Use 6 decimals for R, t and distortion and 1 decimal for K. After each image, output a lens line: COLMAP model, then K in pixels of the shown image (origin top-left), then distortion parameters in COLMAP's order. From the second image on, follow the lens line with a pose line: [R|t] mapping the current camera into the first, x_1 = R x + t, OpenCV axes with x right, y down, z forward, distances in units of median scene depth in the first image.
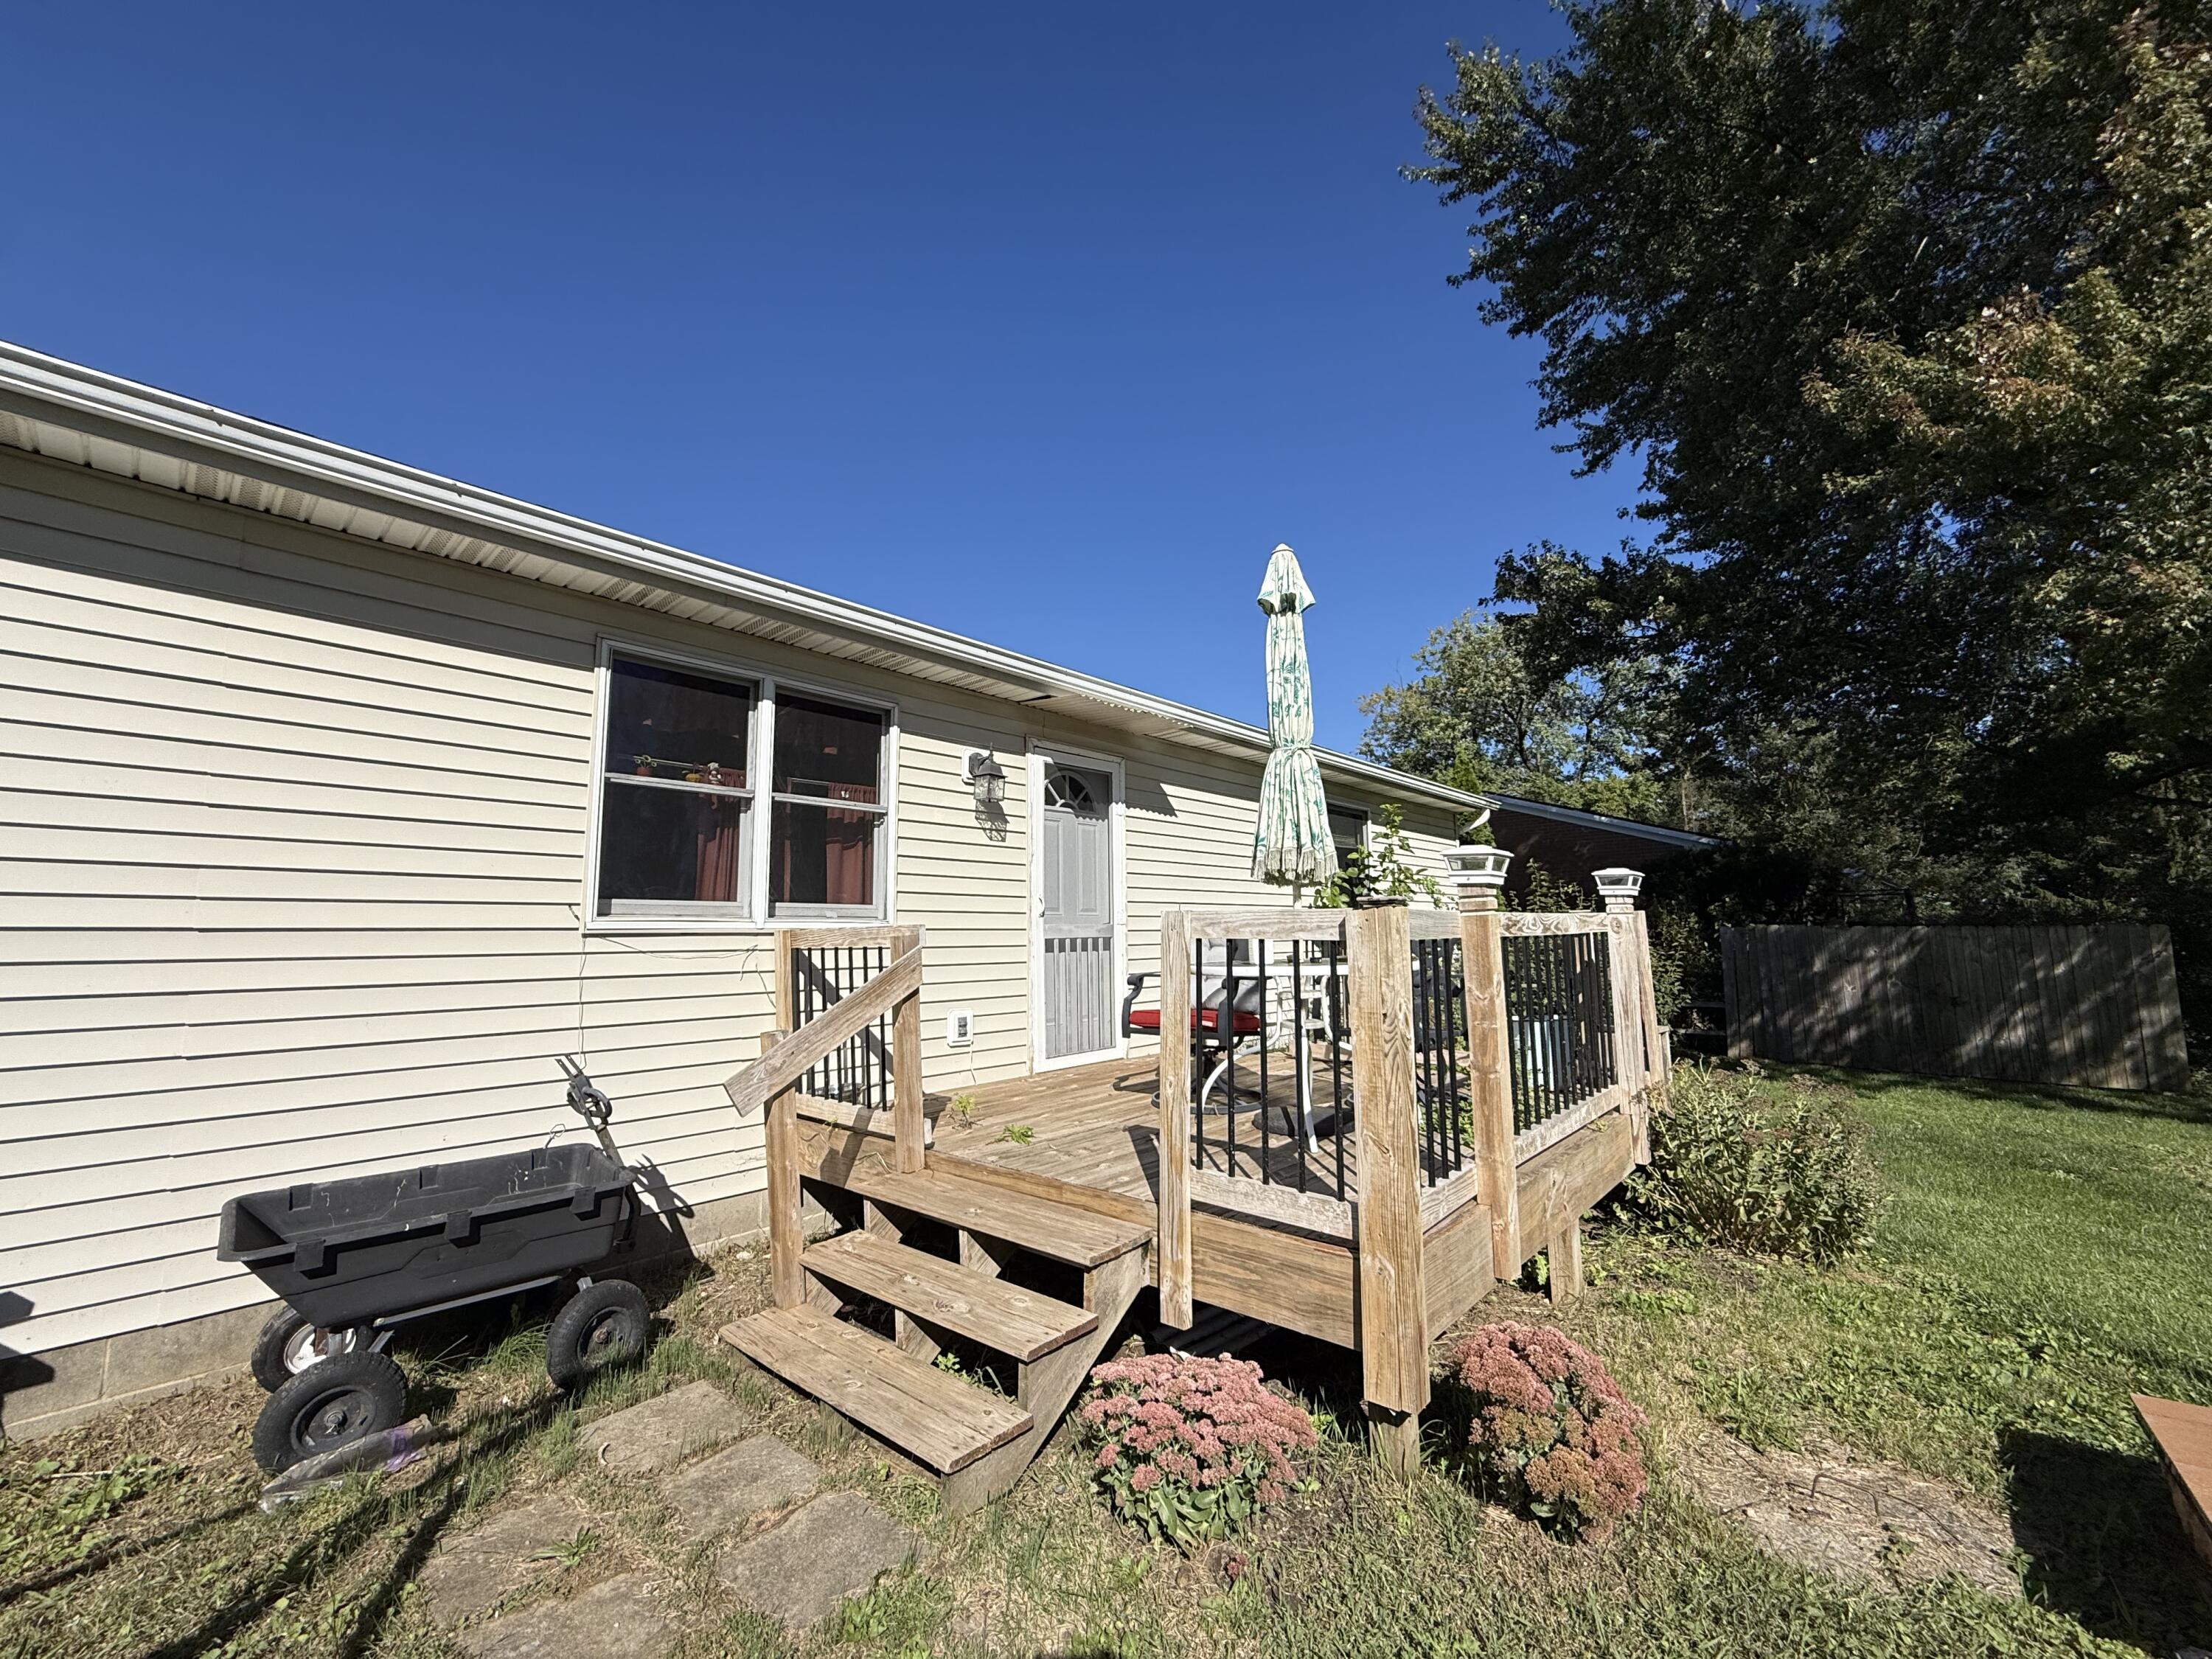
lens RADIAL K [[906.5, 0, 1106.0], [0, 906.5, 829.5], [0, 0, 1]] dist [-0.000325, -0.000718]
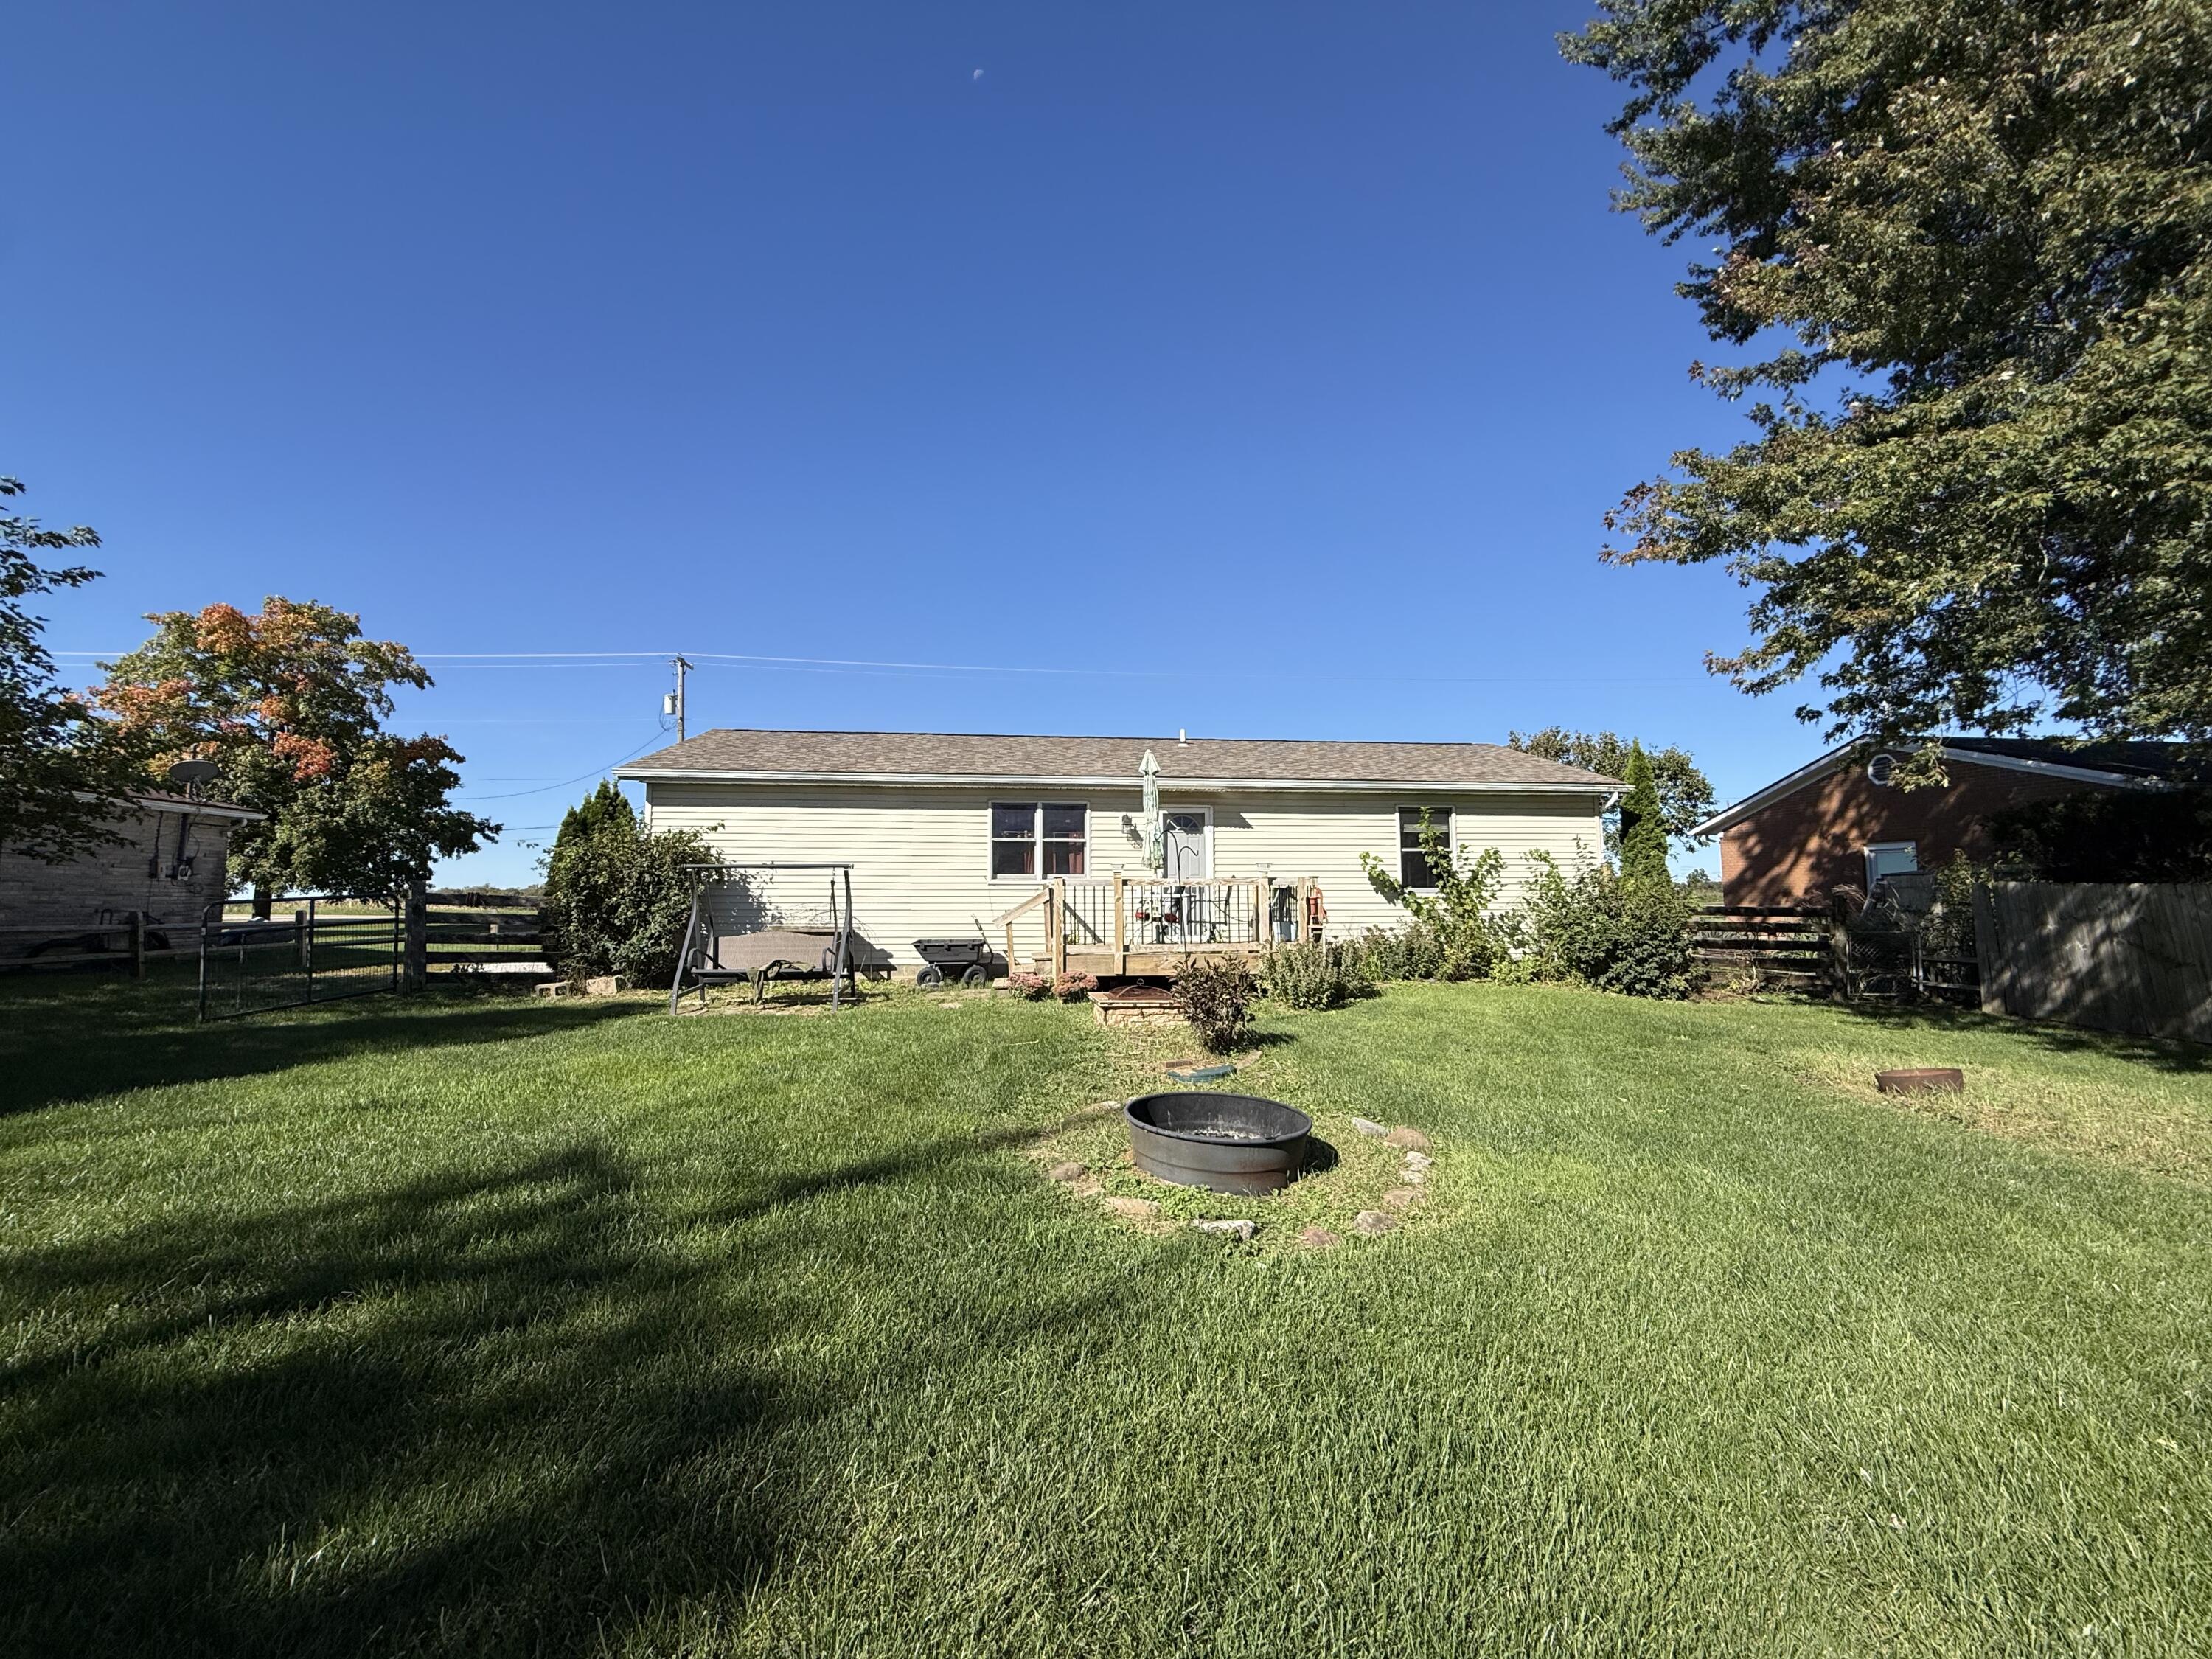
lens RADIAL K [[876.8, 0, 1106.0], [0, 876.8, 829.5], [0, 0, 1]] dist [-0.000469, -0.000082]
pose [[0.701633, -0.038672, -0.711488, 1.742427], [0.074193, 0.997063, 0.018971, -0.102867], [0.708665, -0.066098, 0.702442, -0.858212]]
